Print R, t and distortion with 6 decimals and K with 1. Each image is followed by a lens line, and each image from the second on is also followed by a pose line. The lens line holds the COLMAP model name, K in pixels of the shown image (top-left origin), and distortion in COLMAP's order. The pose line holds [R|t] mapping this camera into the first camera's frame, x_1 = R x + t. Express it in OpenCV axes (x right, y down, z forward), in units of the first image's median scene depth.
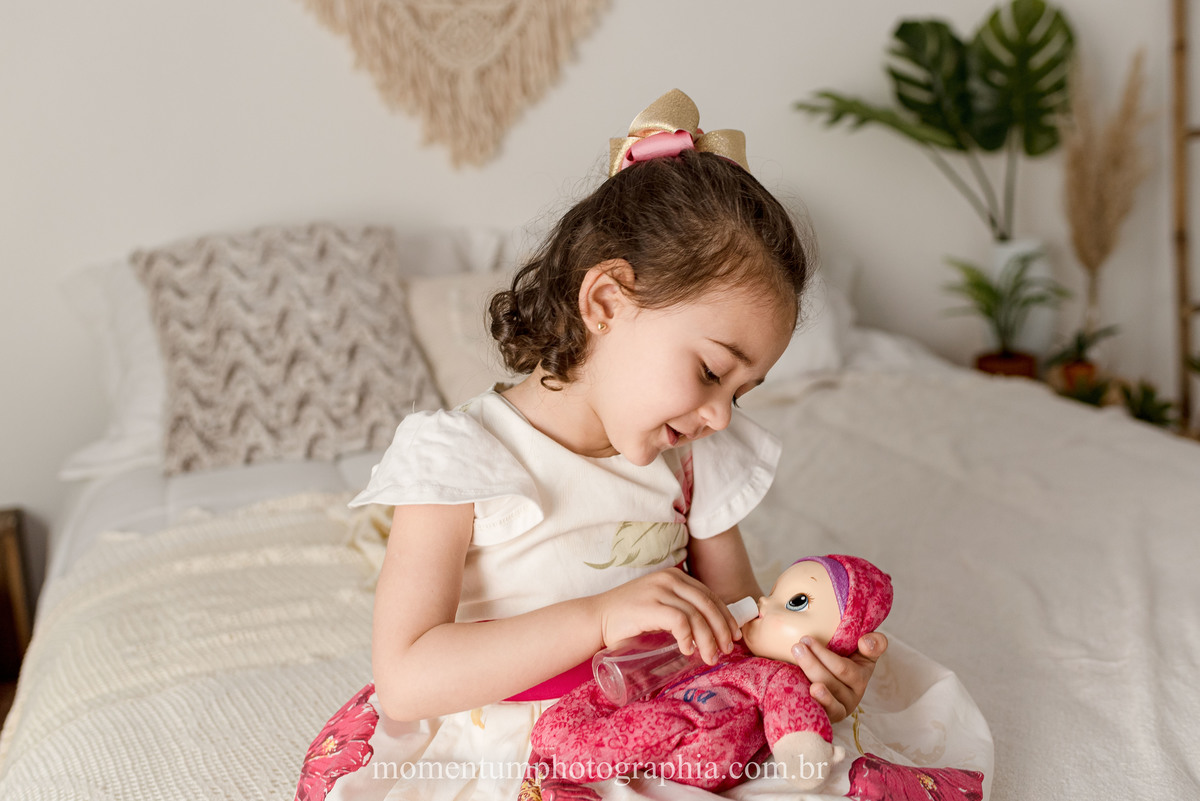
lens RADIAL K [[1283.2, 0, 588.3], [0, 1283.2, 396.1], [0, 0, 1]] dist [-0.003722, -0.003653]
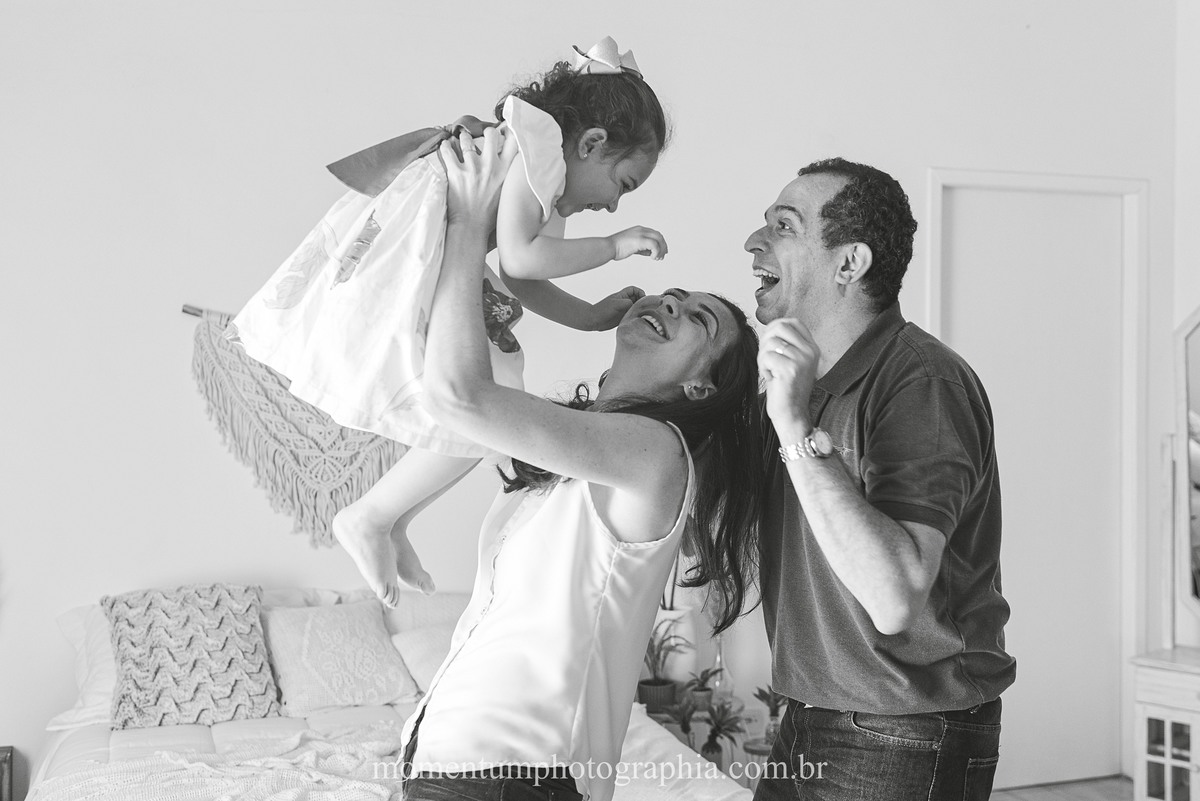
lens RADIAL K [[1378.1, 0, 643.1], [0, 1378.1, 403.6], [0, 0, 1]] dist [0.020766, 0.026800]
pose [[0.996621, 0.062830, 0.052899, 0.221918], [-0.050590, 0.976976, -0.207266, -0.016210], [-0.064703, 0.203890, 0.976853, -0.817006]]
